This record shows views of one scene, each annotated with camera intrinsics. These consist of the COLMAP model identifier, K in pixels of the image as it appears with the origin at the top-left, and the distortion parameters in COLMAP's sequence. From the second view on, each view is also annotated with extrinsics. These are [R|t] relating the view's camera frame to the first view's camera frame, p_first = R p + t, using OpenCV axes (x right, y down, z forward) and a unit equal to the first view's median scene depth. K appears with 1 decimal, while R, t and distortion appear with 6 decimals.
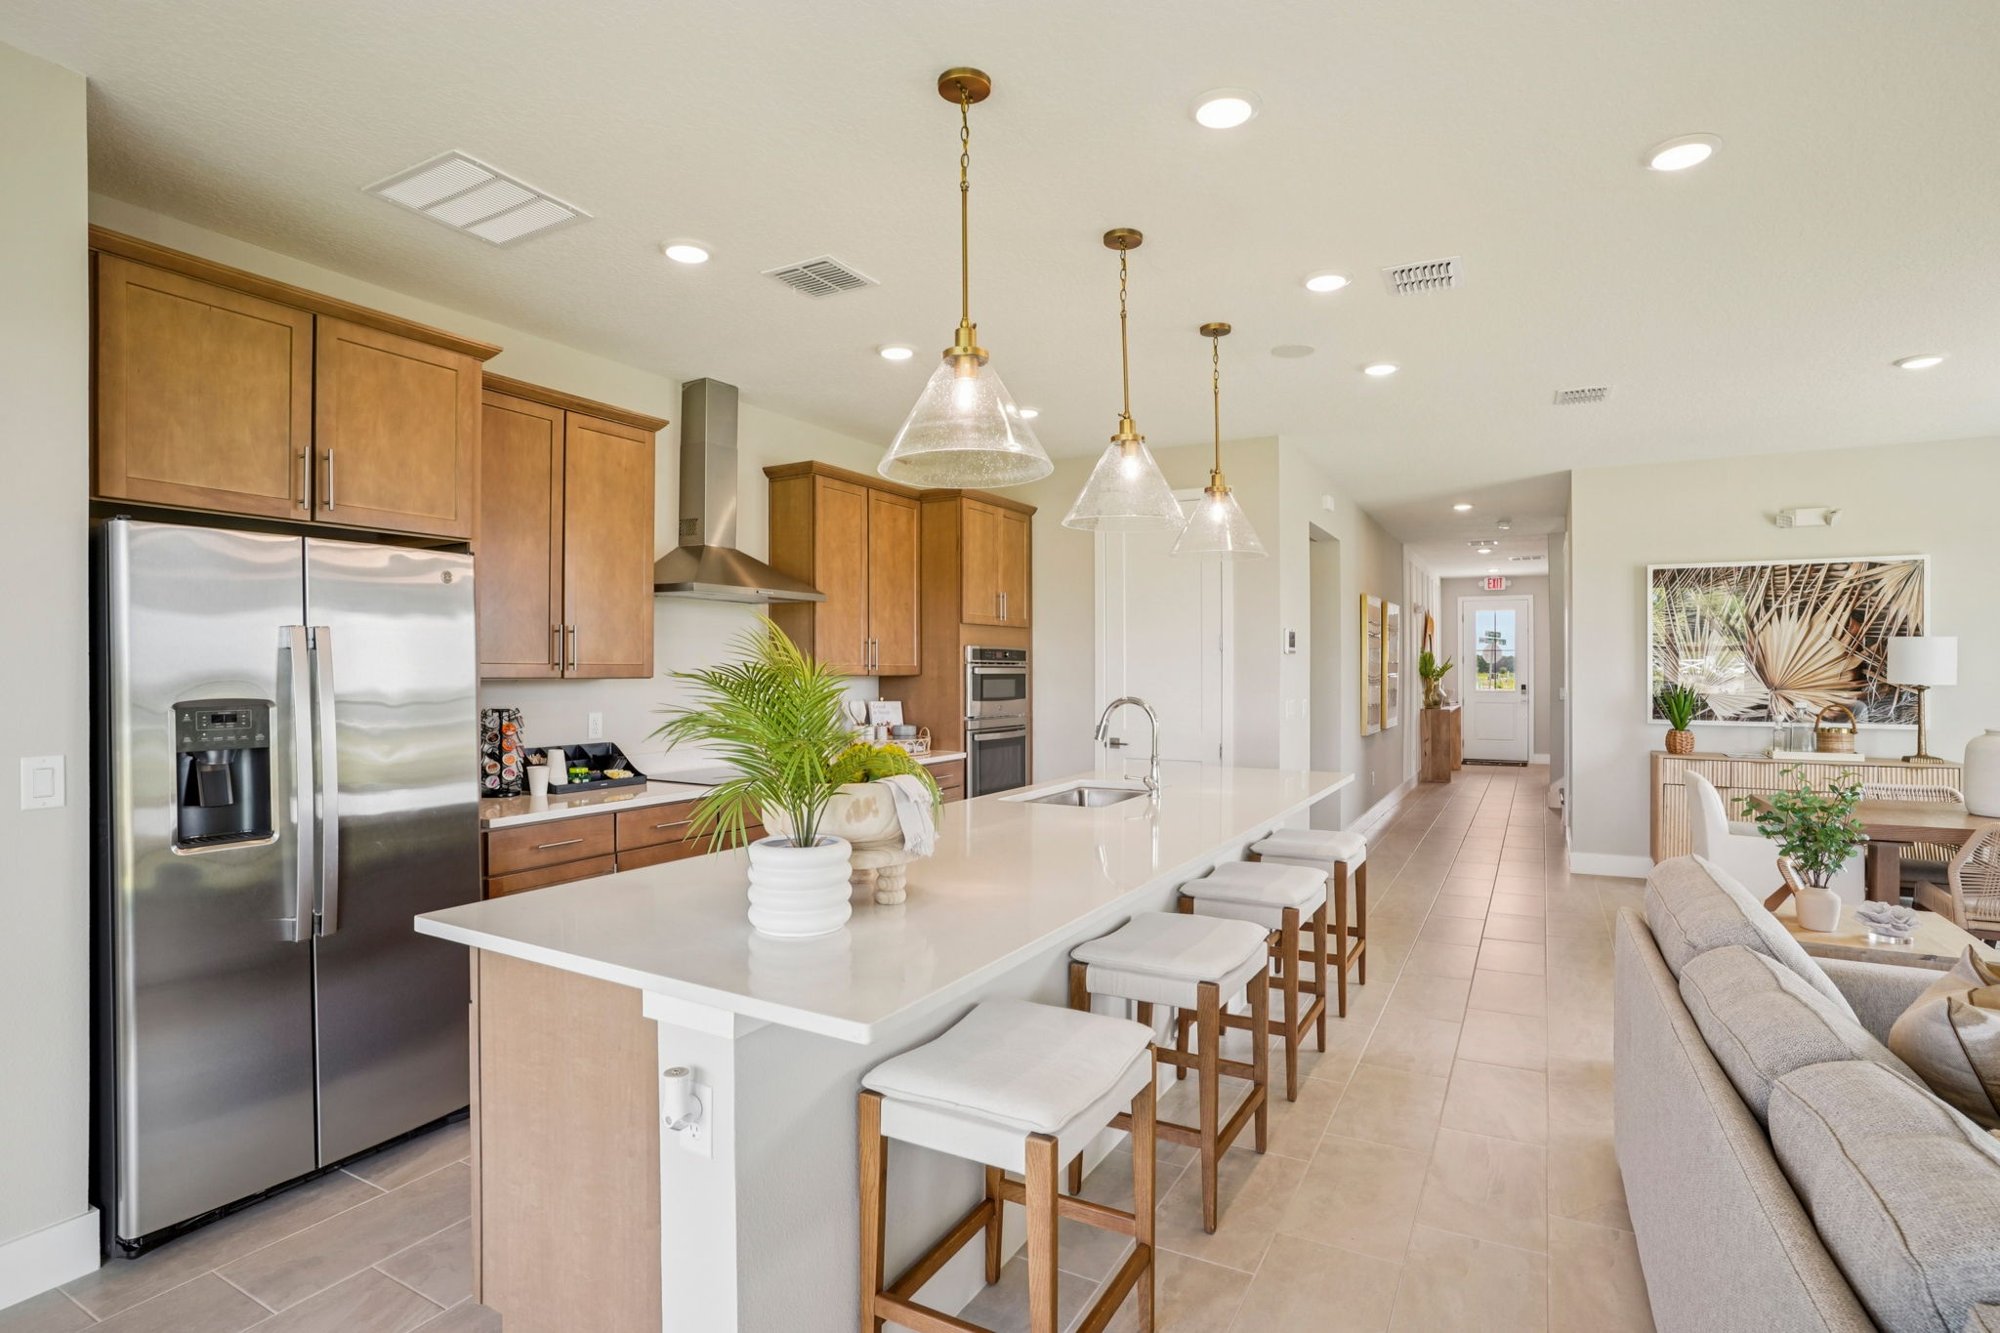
lens RADIAL K [[988.7, 0, 1000.5], [0, 988.7, 672.1], [0, 0, 1]] dist [-0.077024, 0.036455]
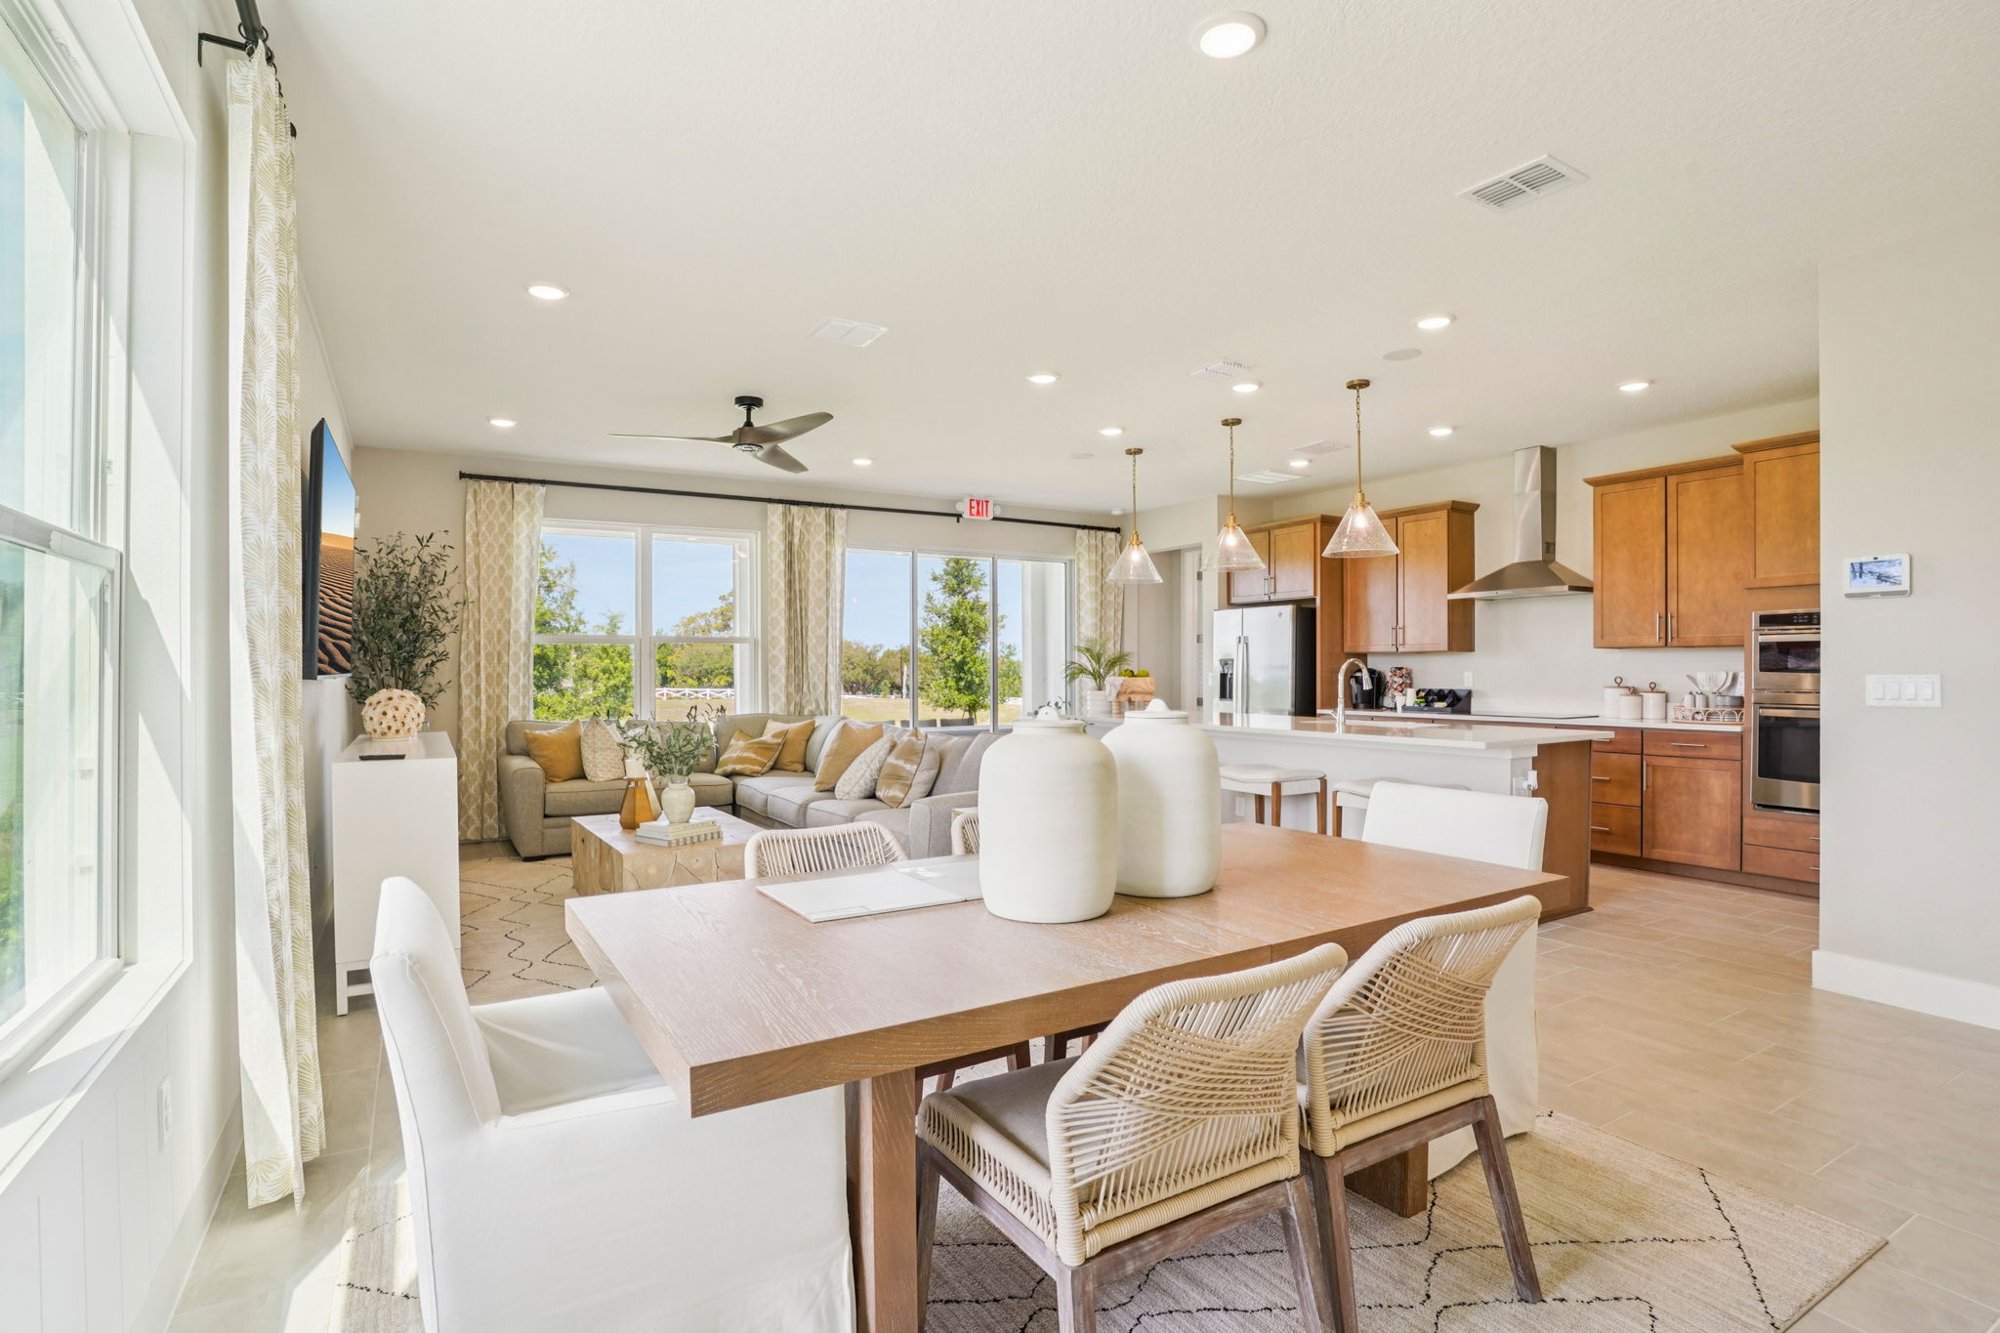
lens RADIAL K [[988.7, 0, 1000.5], [0, 988.7, 672.1], [0, 0, 1]] dist [-0.077024, 0.036455]
pose [[-0.501908, 0.000099, -0.864921, 1.654157], [-0.003887, 0.999990, 0.002370, 0.045290], [0.864913, 0.004551, -0.501902, 1.271569]]
